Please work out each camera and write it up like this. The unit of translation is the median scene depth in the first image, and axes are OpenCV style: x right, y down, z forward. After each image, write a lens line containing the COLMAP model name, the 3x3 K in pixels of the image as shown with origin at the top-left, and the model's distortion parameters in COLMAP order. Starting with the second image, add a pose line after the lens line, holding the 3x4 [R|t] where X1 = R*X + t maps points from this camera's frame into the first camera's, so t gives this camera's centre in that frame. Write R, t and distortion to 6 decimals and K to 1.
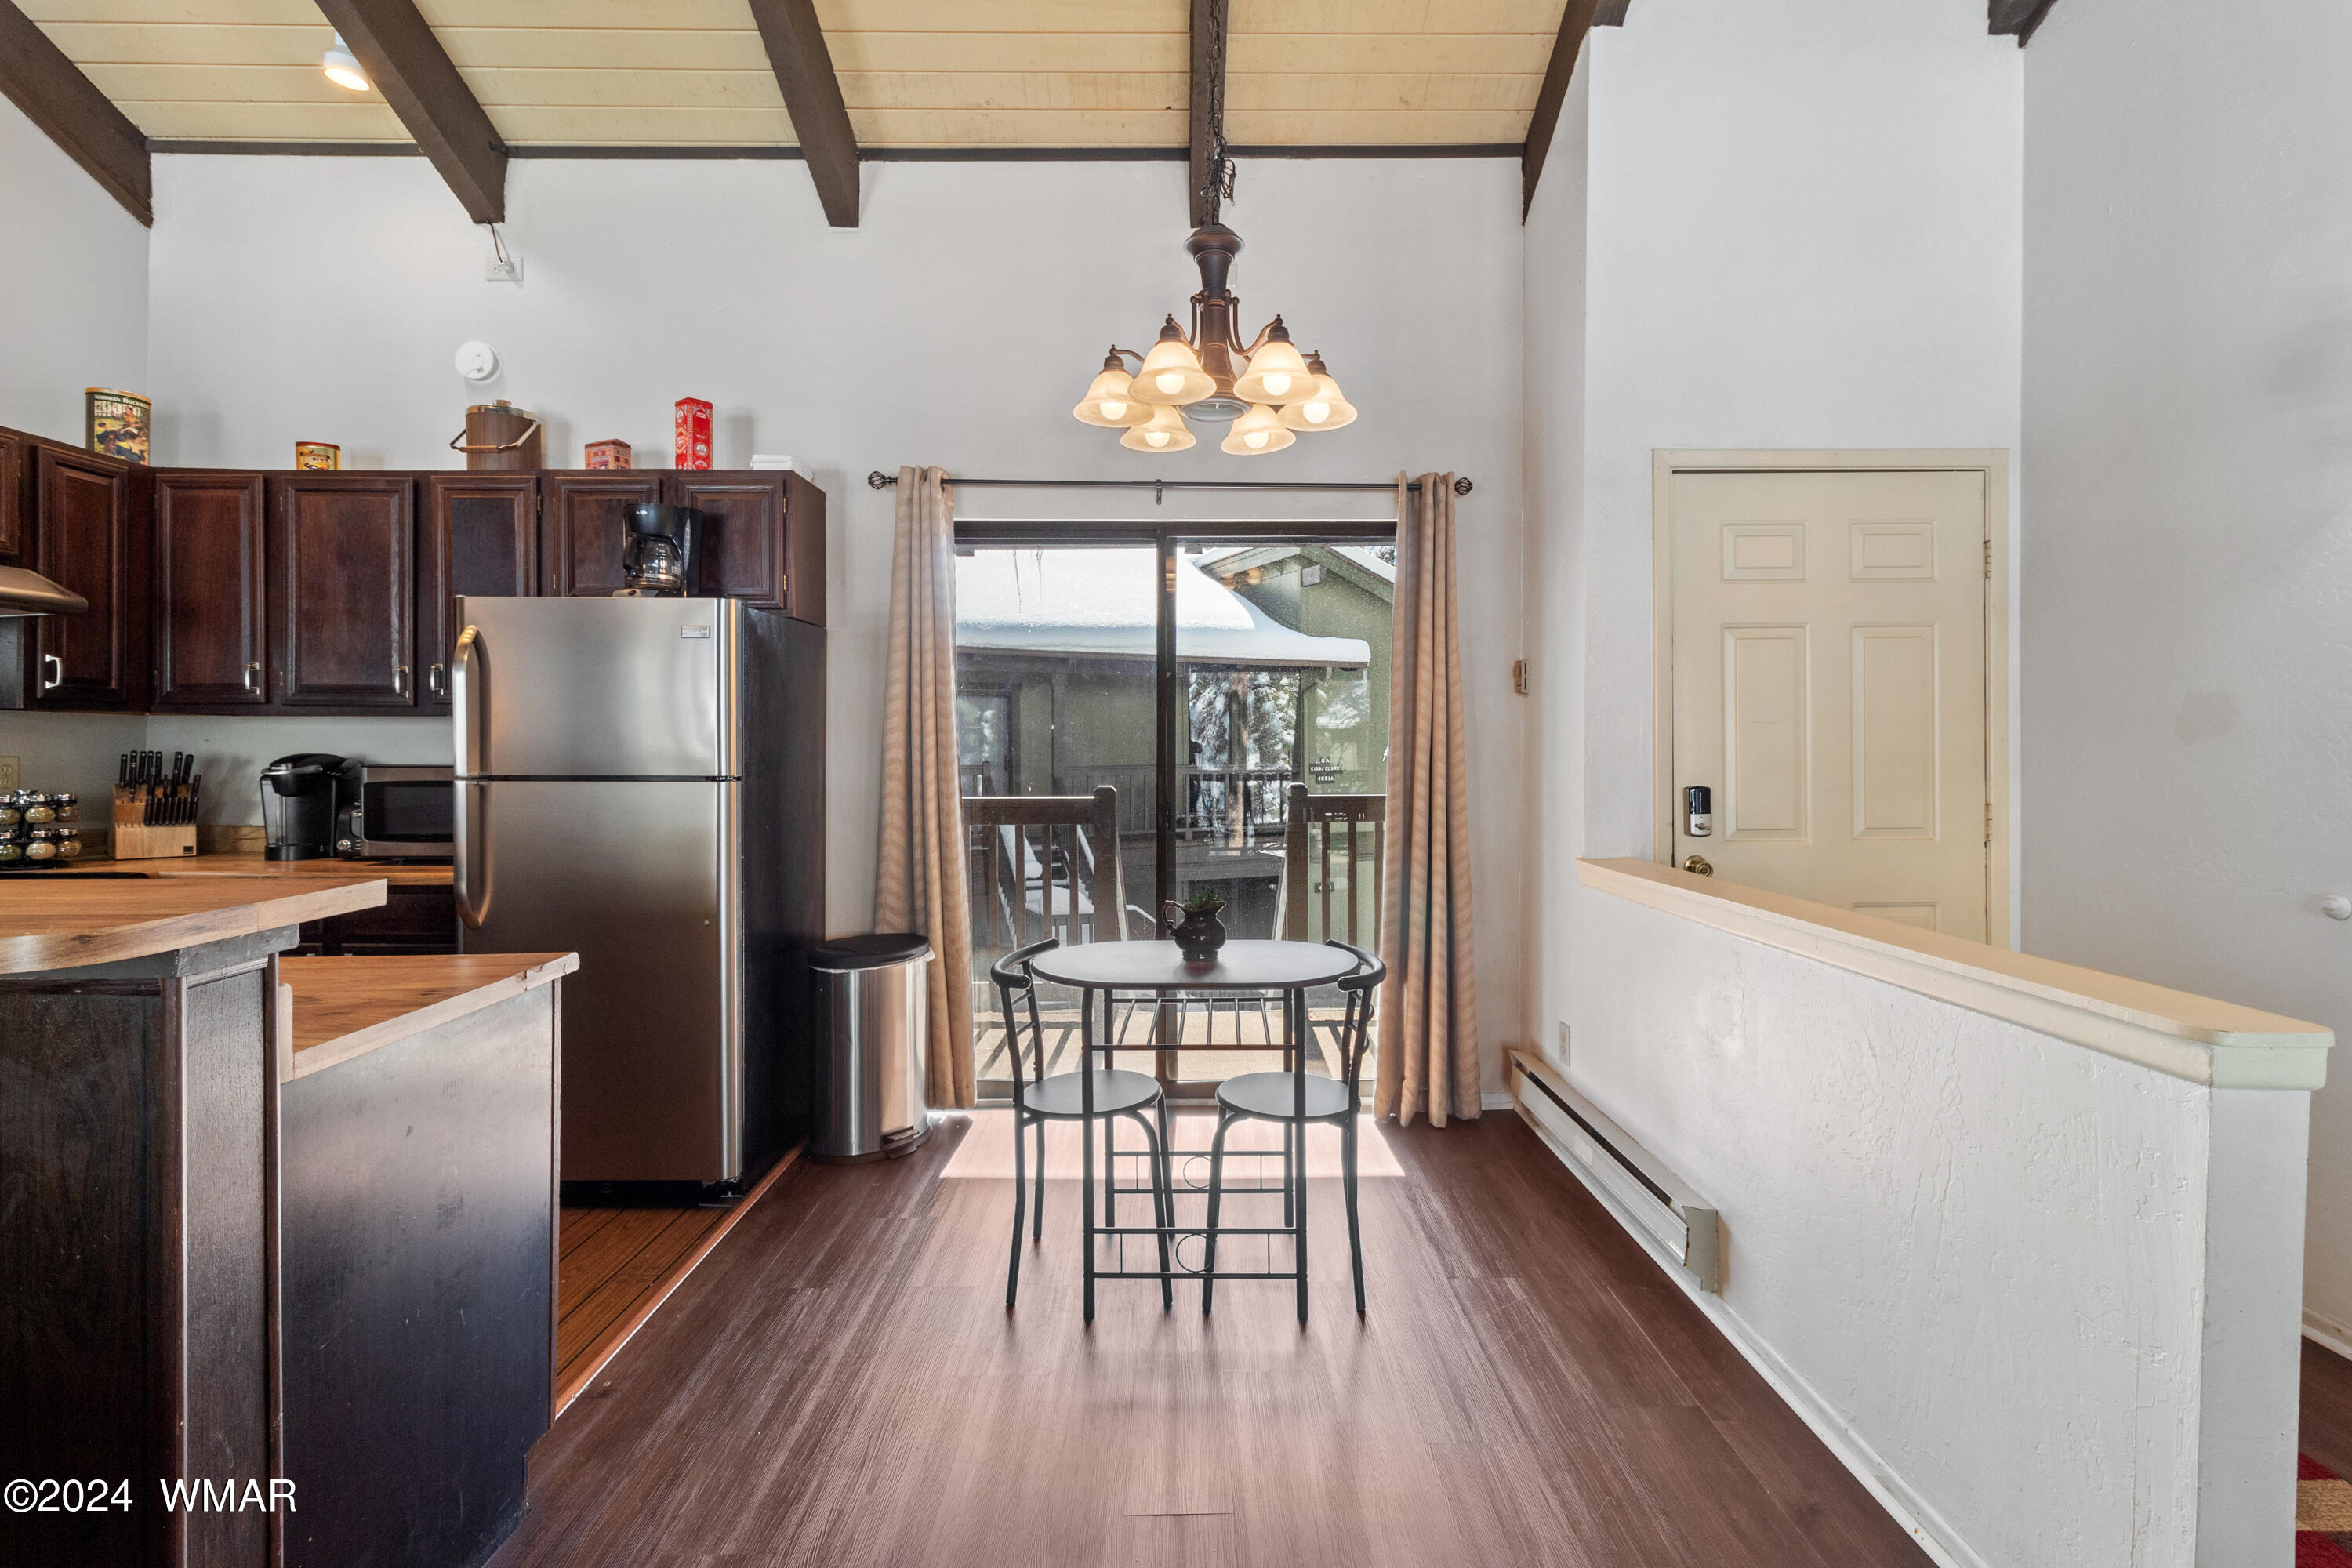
lens RADIAL K [[1091.1, 0, 1209.1], [0, 1091.1, 758.0], [0, 0, 1]] dist [0.000471, 0.000440]
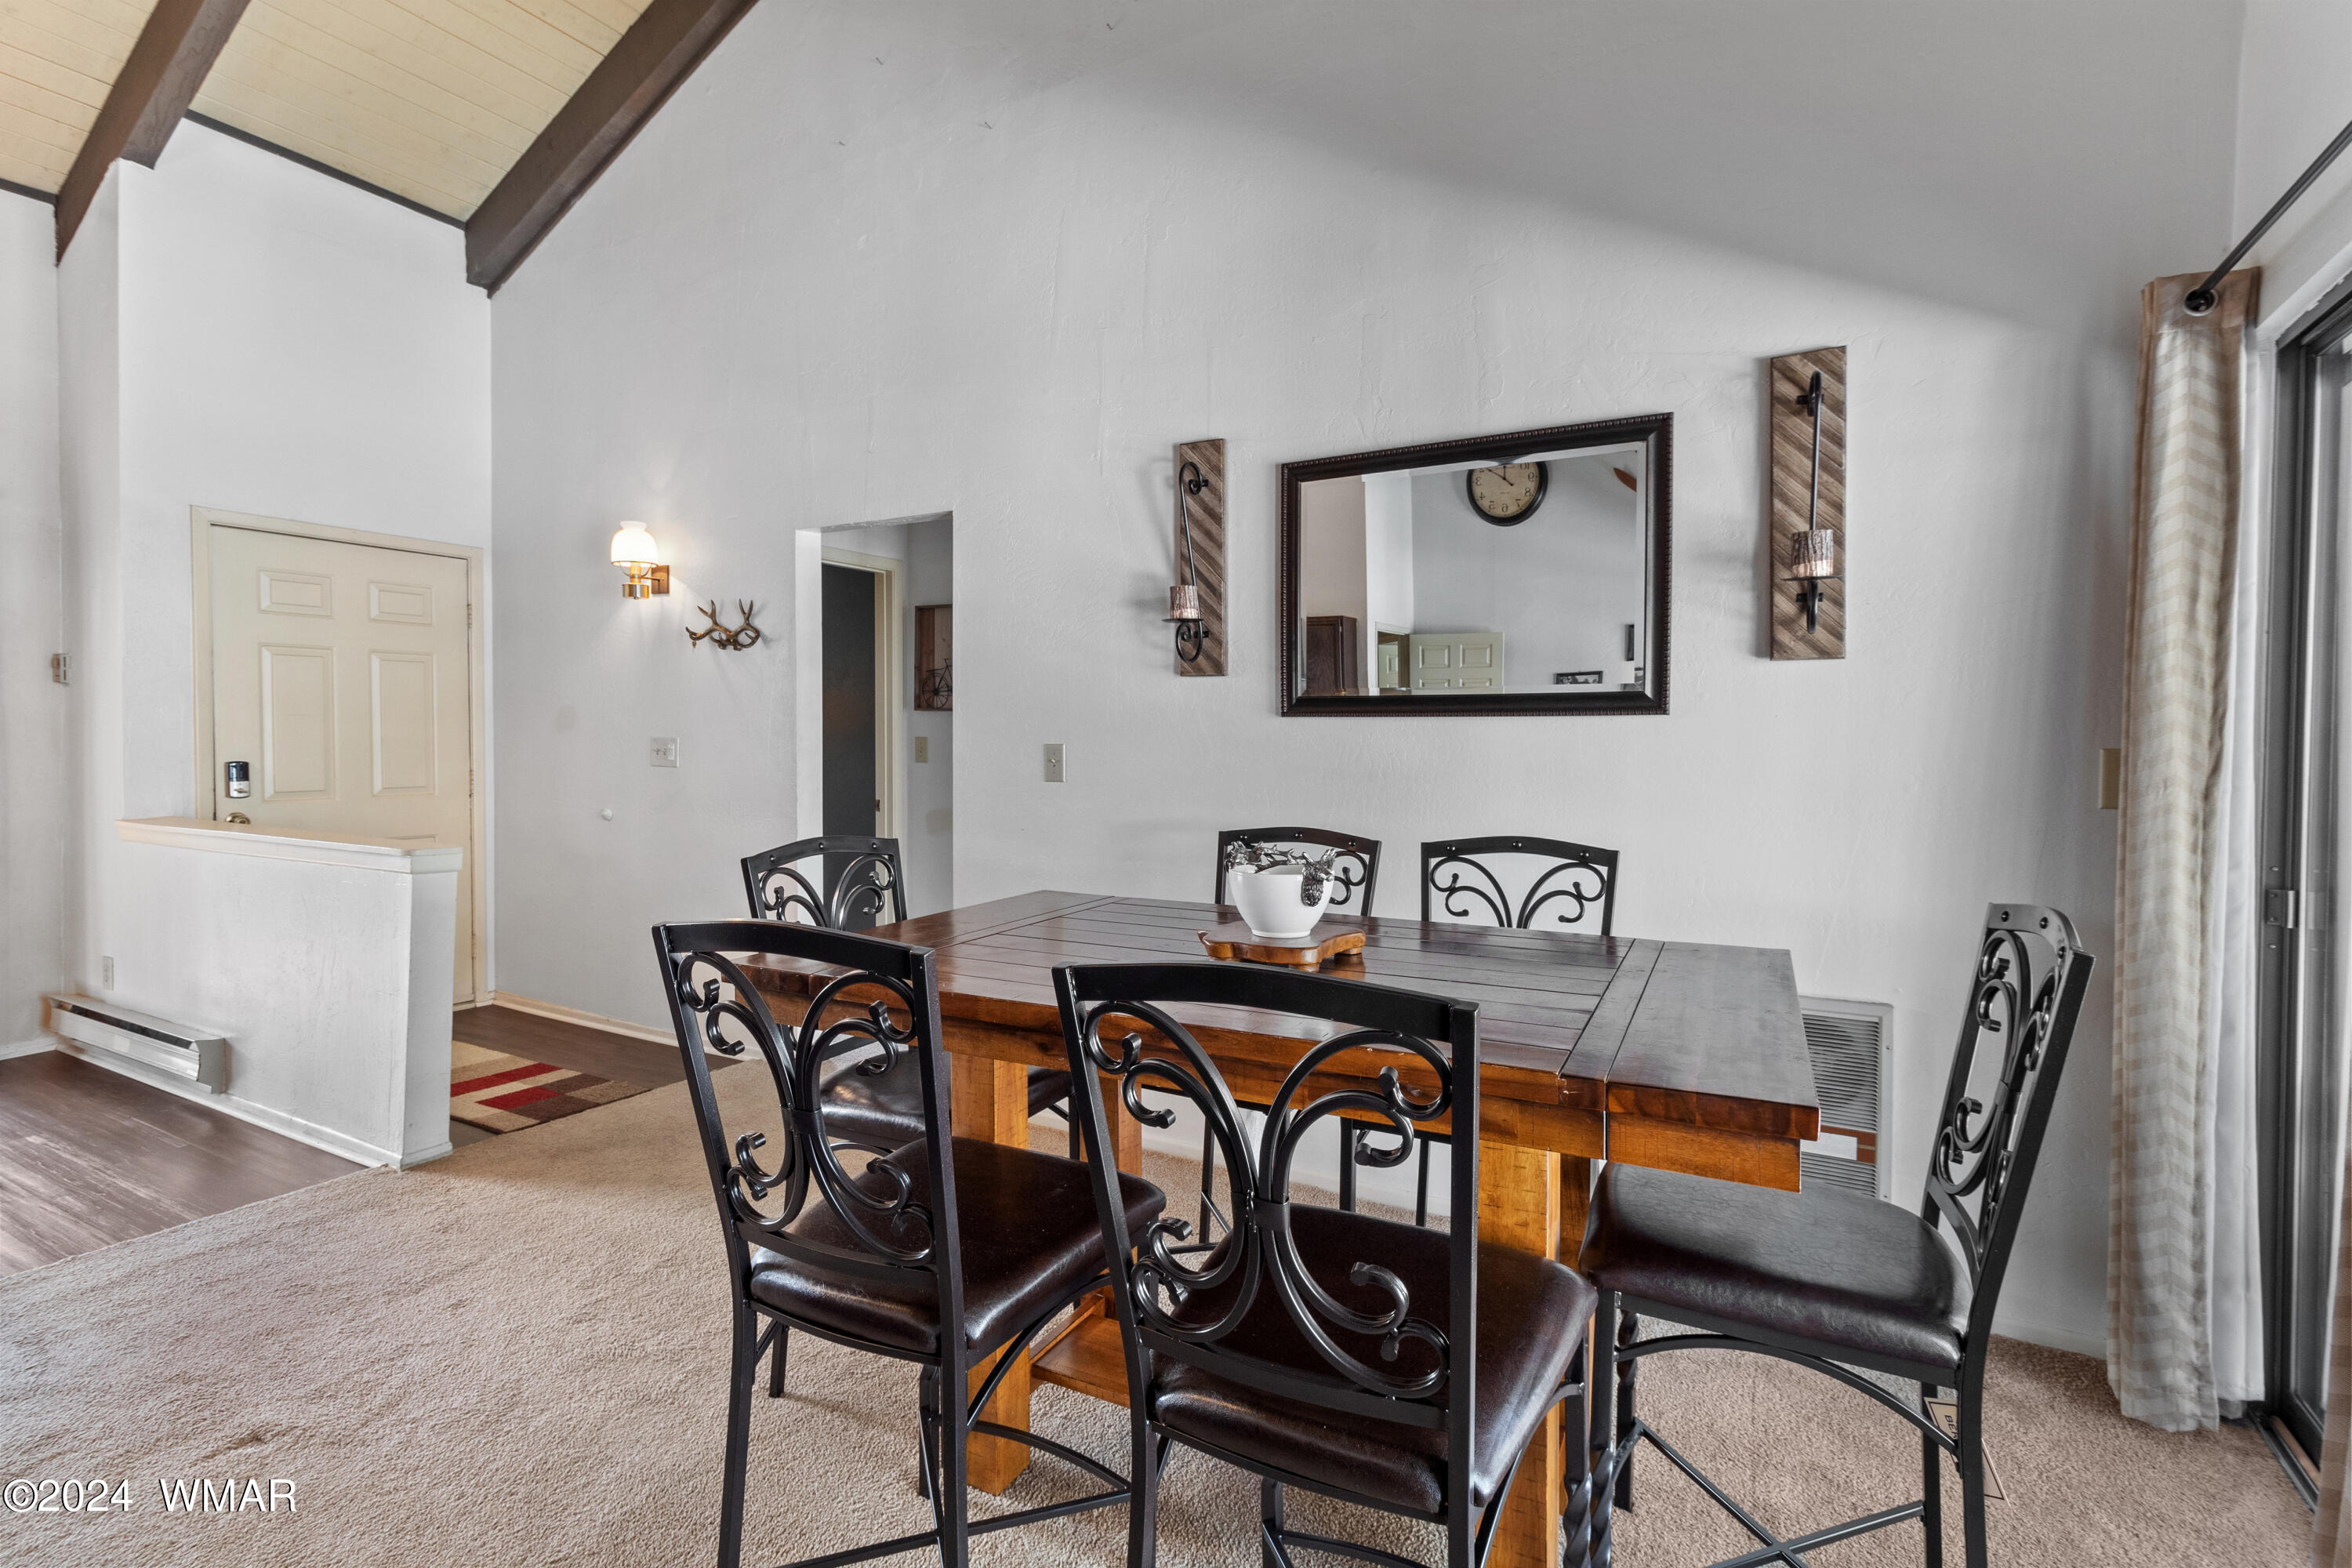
lens RADIAL K [[1056.7, 0, 1182.8], [0, 1056.7, 763.1], [0, 0, 1]] dist [-0.001805, -0.000223]
pose [[0.490437, -0.012491, 0.871387, -0.107863], [-0.001584, 0.999883, 0.015224, 0.006122], [-0.871475, -0.008847, 0.490360, -0.612523]]
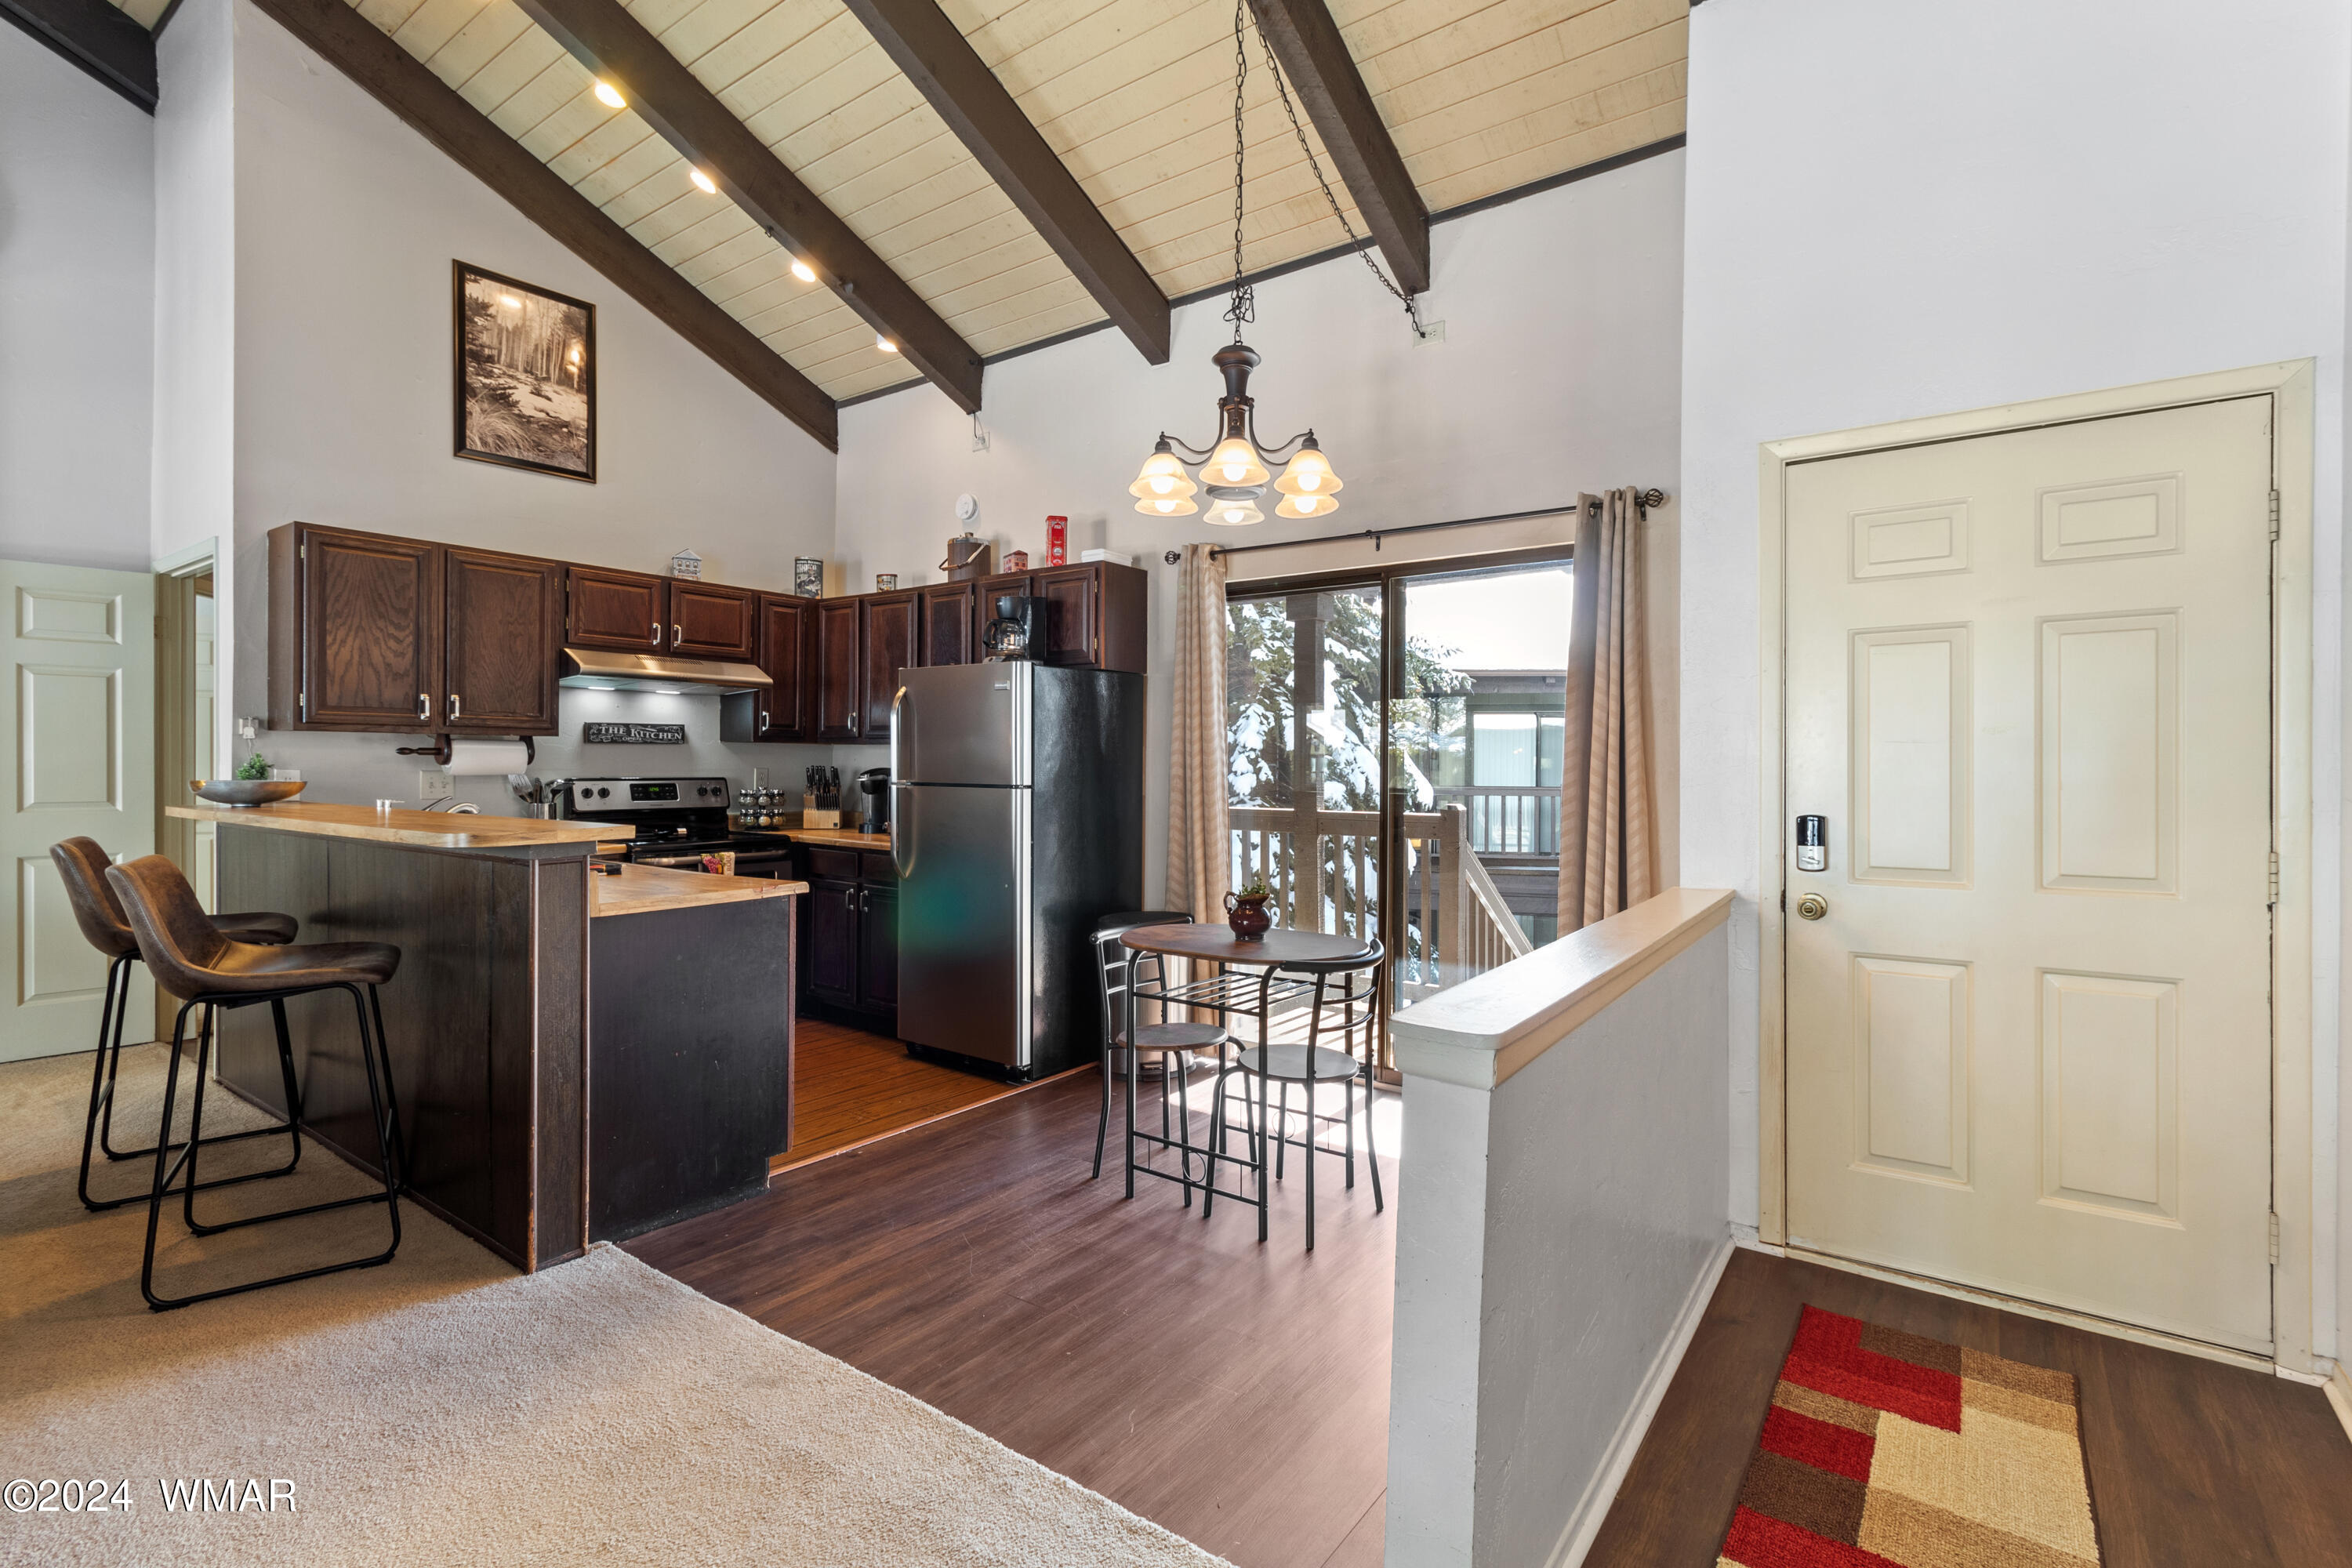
lens RADIAL K [[1068.2, 0, 1176.0], [0, 1068.2, 784.0], [0, 0, 1]] dist [-0.004527, -0.000071]
pose [[0.802580, 0.015664, -0.596339, 0.507333], [-0.014492, 0.999872, 0.006760, 0.002512], [0.596368, 0.003217, 0.802705, -0.002658]]
